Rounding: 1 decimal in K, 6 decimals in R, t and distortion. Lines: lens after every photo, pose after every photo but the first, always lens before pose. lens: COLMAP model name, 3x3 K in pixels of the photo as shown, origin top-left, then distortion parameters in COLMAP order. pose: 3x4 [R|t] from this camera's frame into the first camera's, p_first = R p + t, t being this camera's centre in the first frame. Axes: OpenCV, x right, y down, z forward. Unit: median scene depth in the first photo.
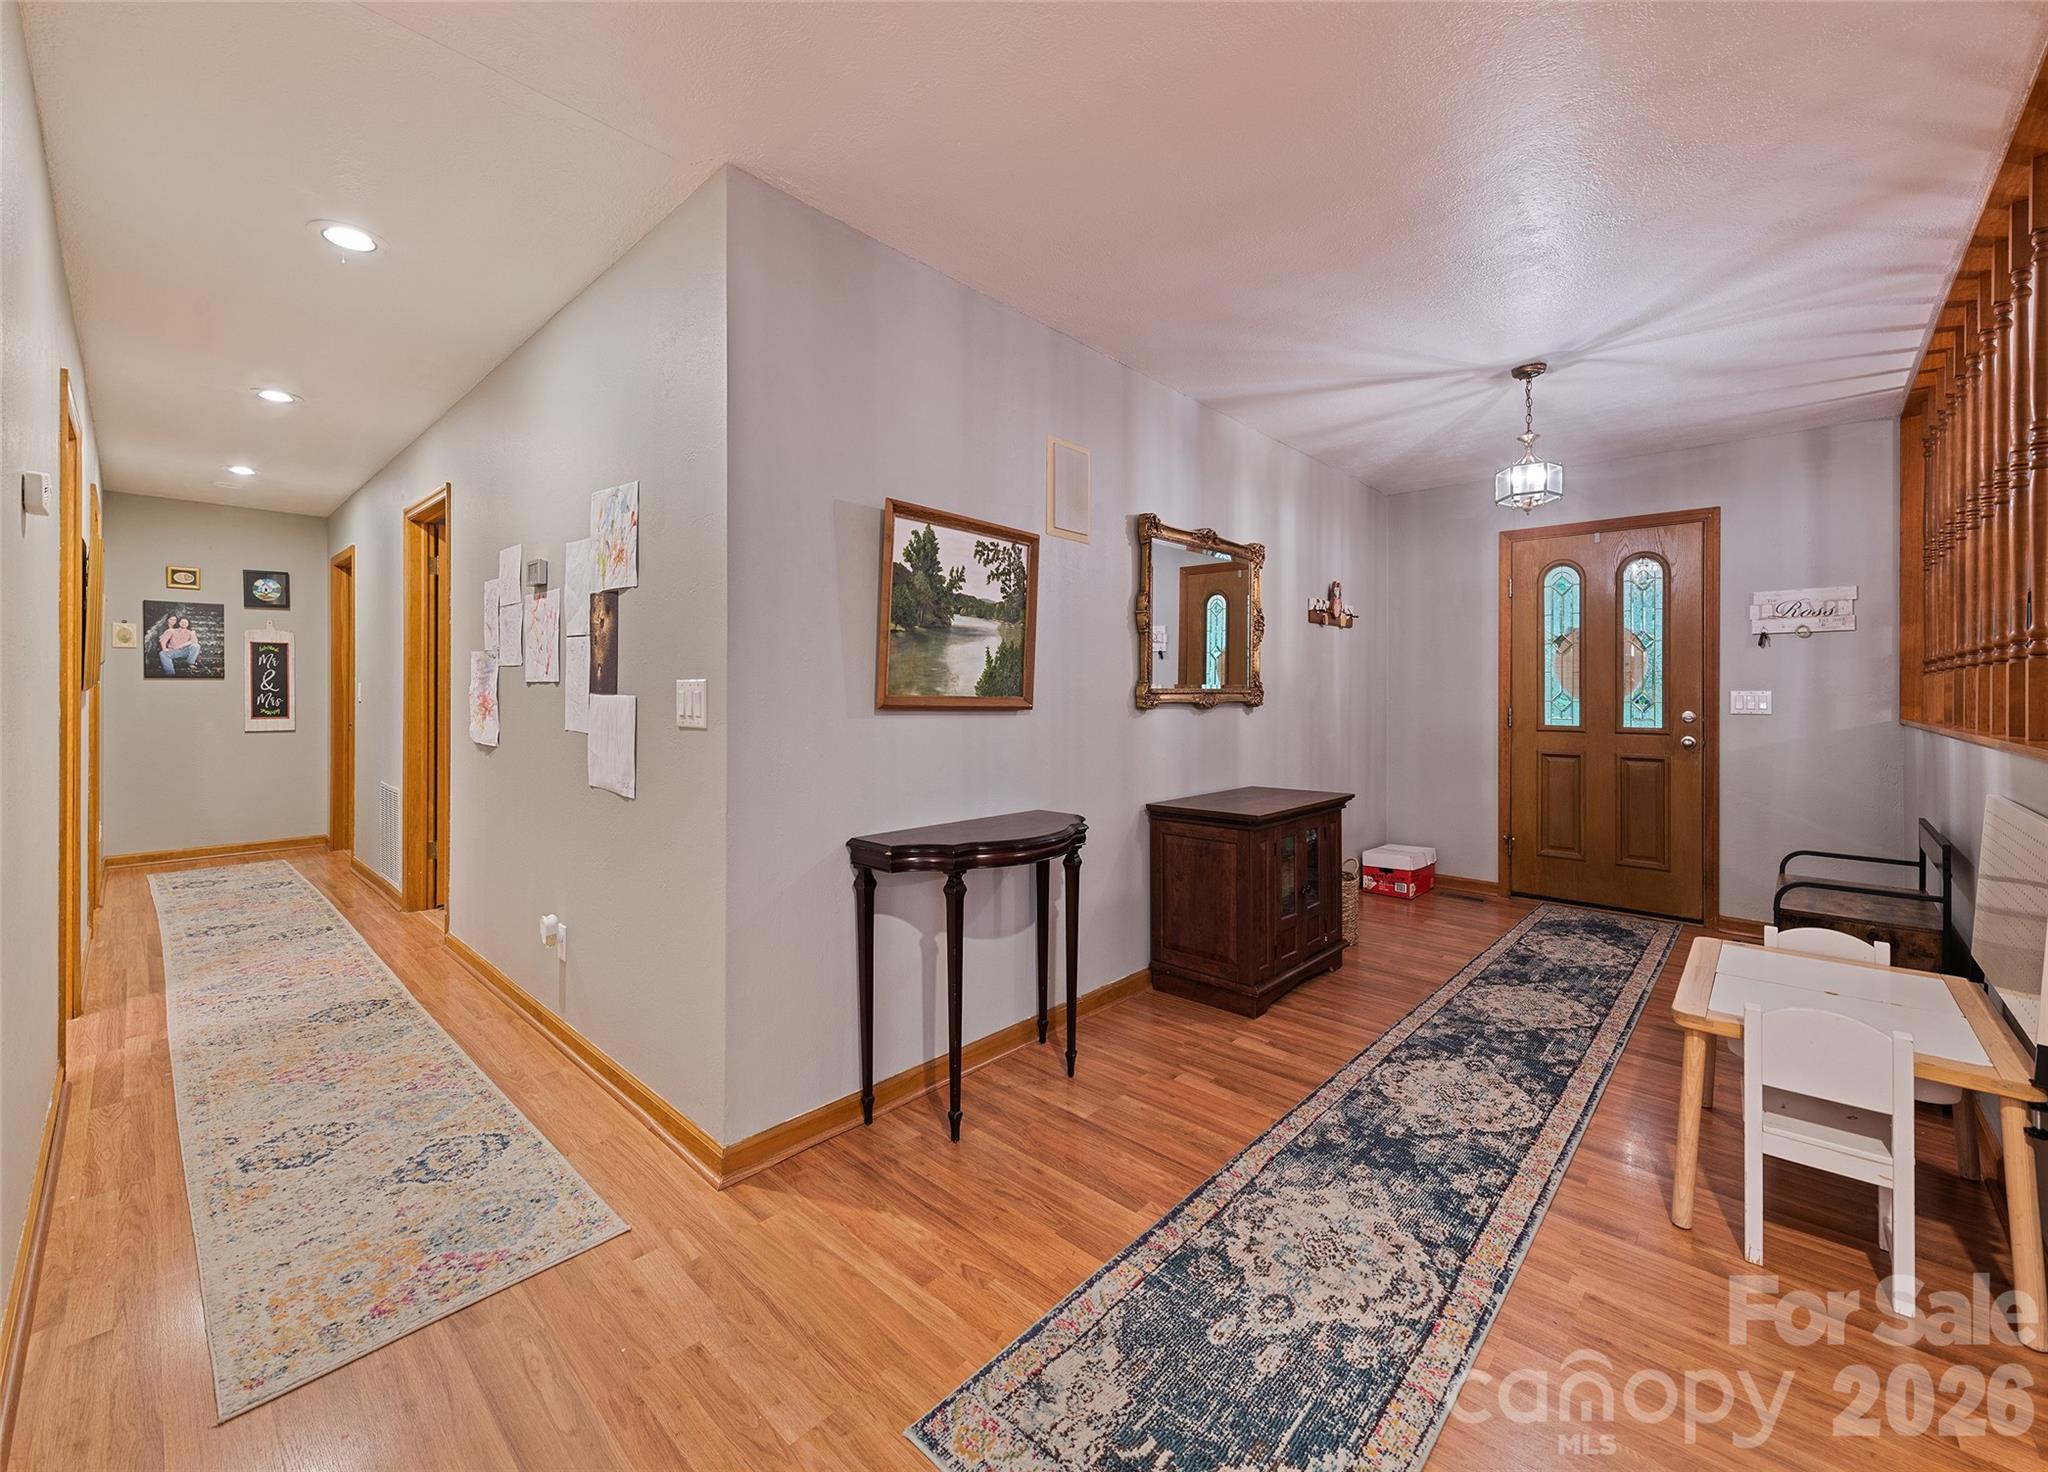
lens RADIAL K [[810.1, 0, 986.4], [0, 810.1, 681.0], [0, 0, 1]] dist [0.015381, -0.005259]
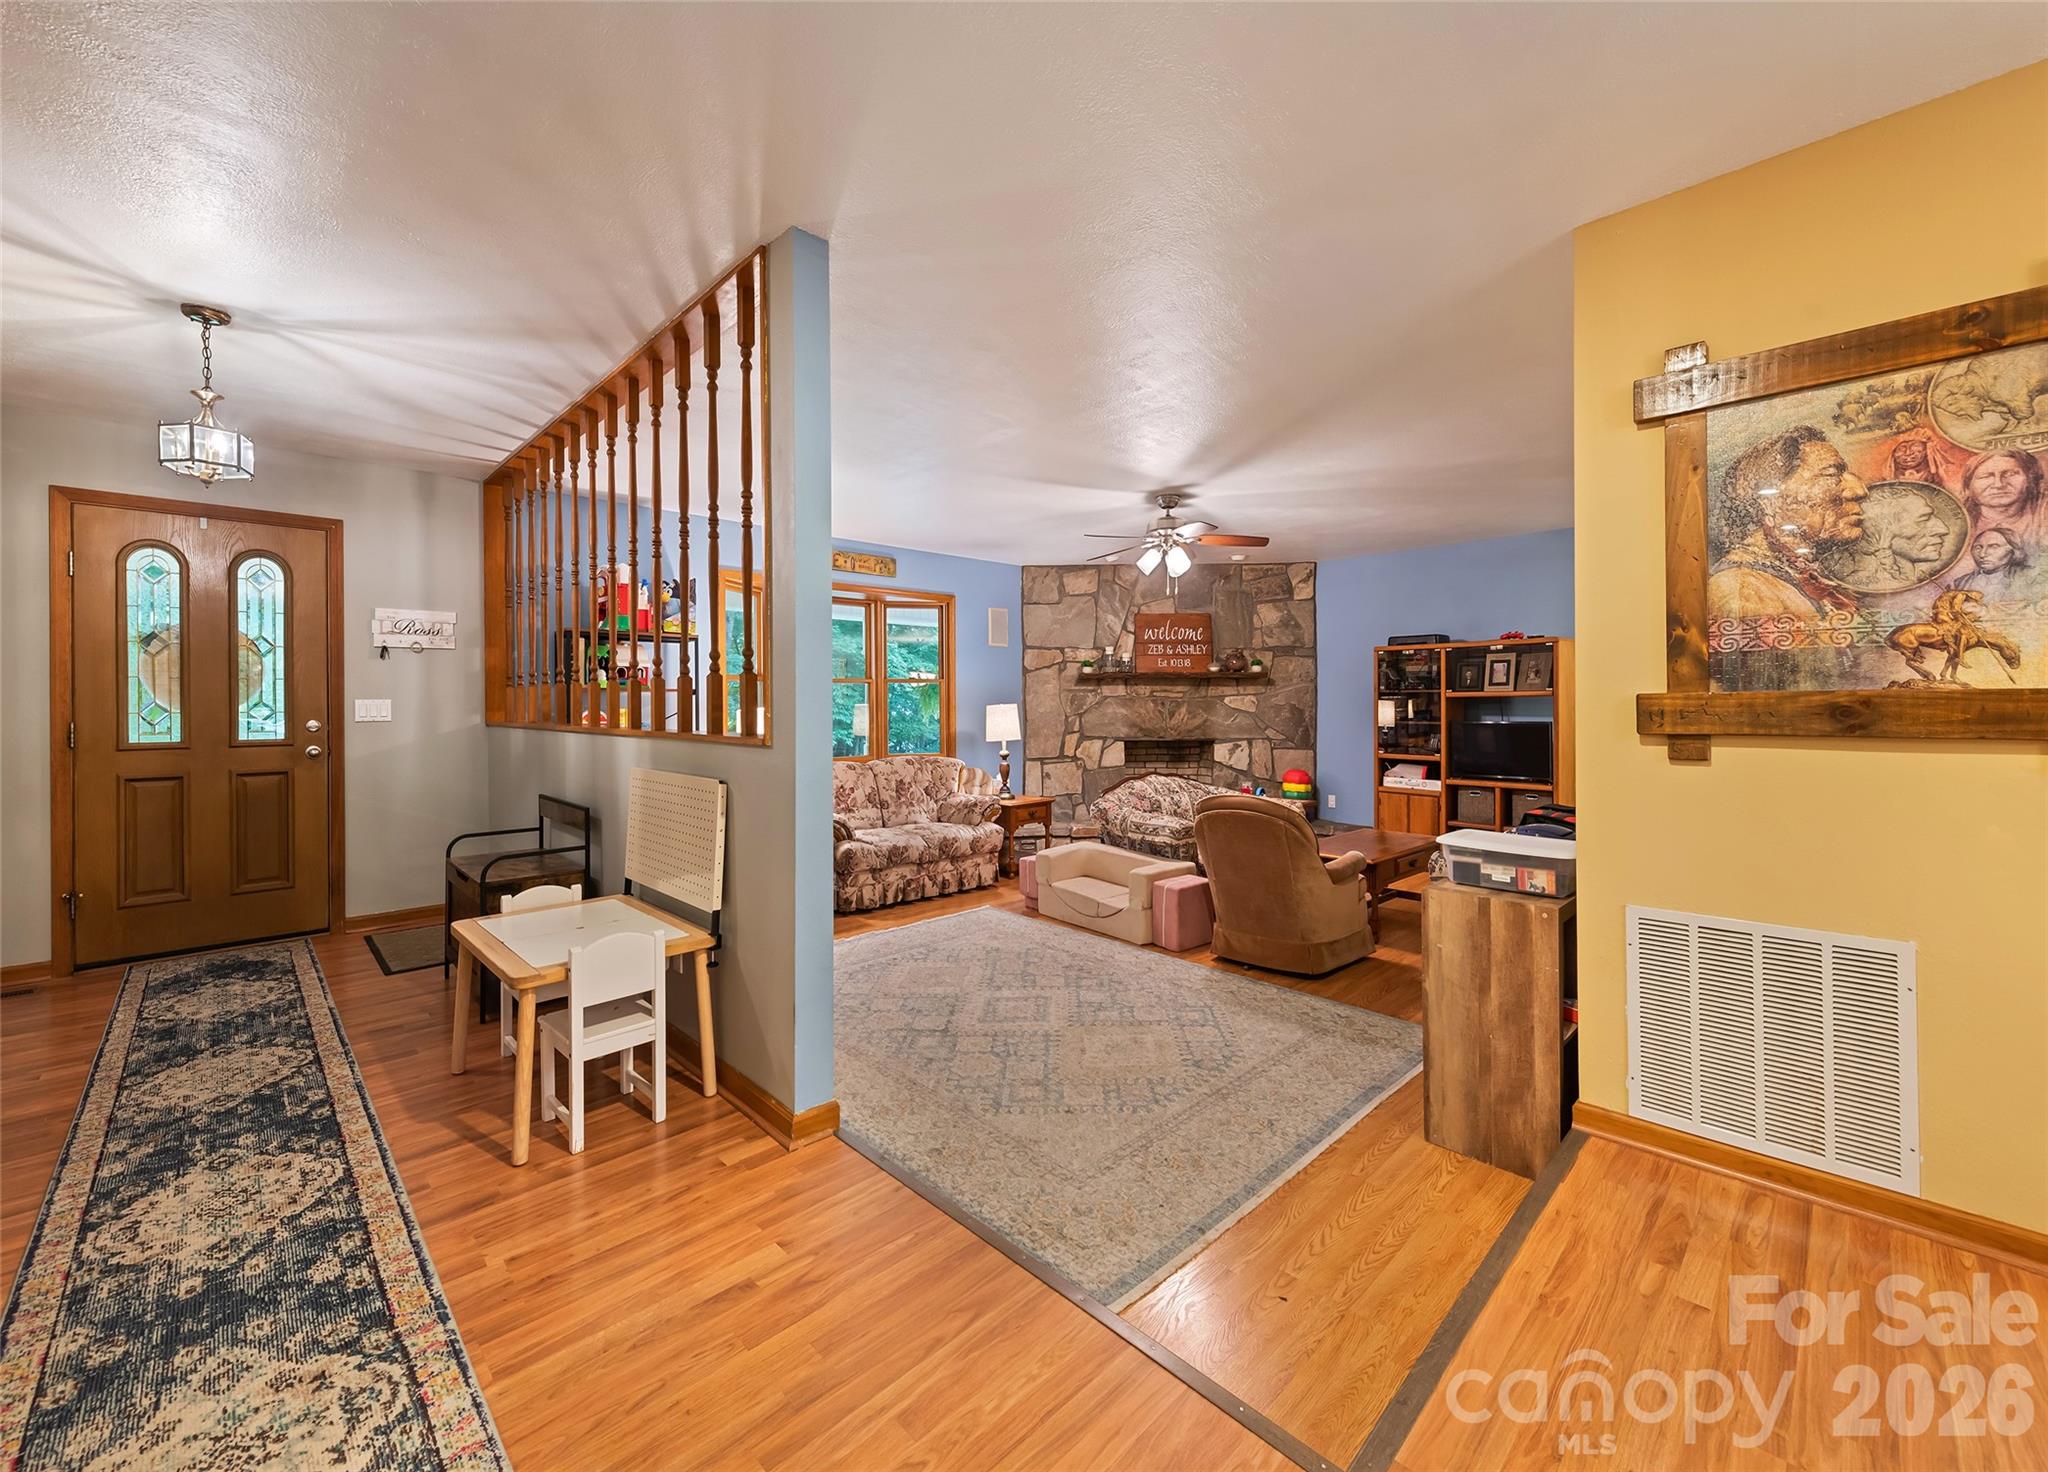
lens RADIAL K [[810.1, 0, 1048.5], [0, 810.1, 696.2], [0, 0, 1]] dist [0.015381, -0.005259]
pose [[0.009572, 0.000294, 0.999954, -0.192352], [-0.008503, 0.999964, -0.000213, 0.000420], [-0.999918, -0.008501, 0.009574, 0.161364]]
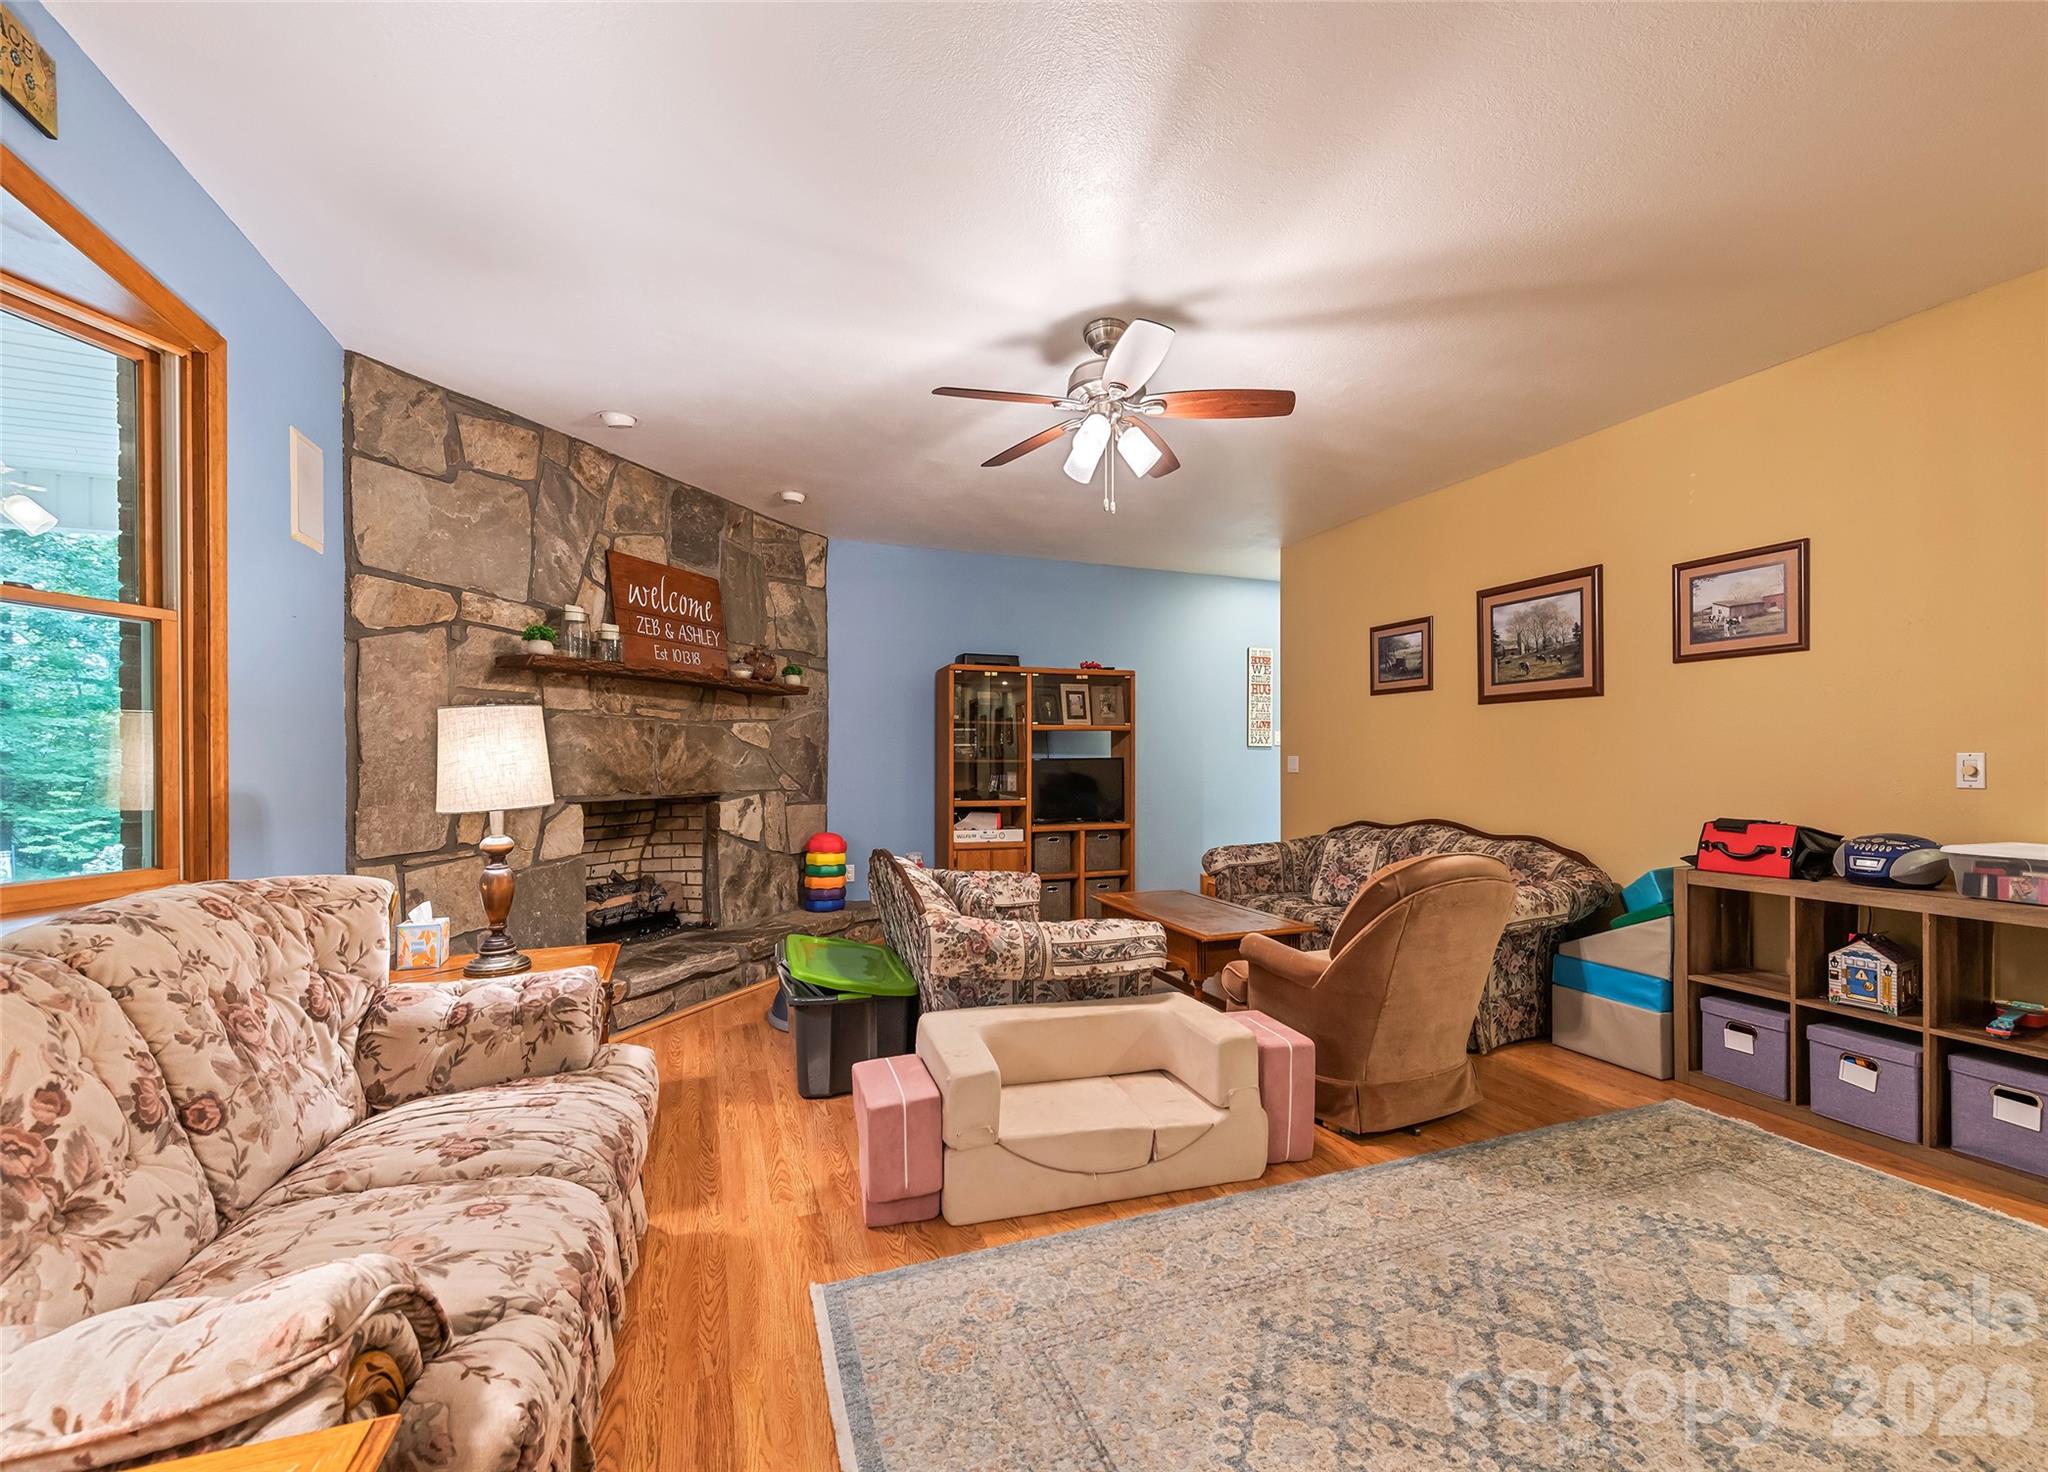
lens RADIAL K [[810.1, 0, 1030.5], [0, 810.1, 761.9], [0, 0, 1]] dist [0.015381, -0.005259]
pose [[-0.905937, -0.006116, 0.423369, 1.414391], [-0.009223, 0.999943, -0.005292, 0.086852], [-0.423313, -0.008699, -0.905942, 0.893091]]
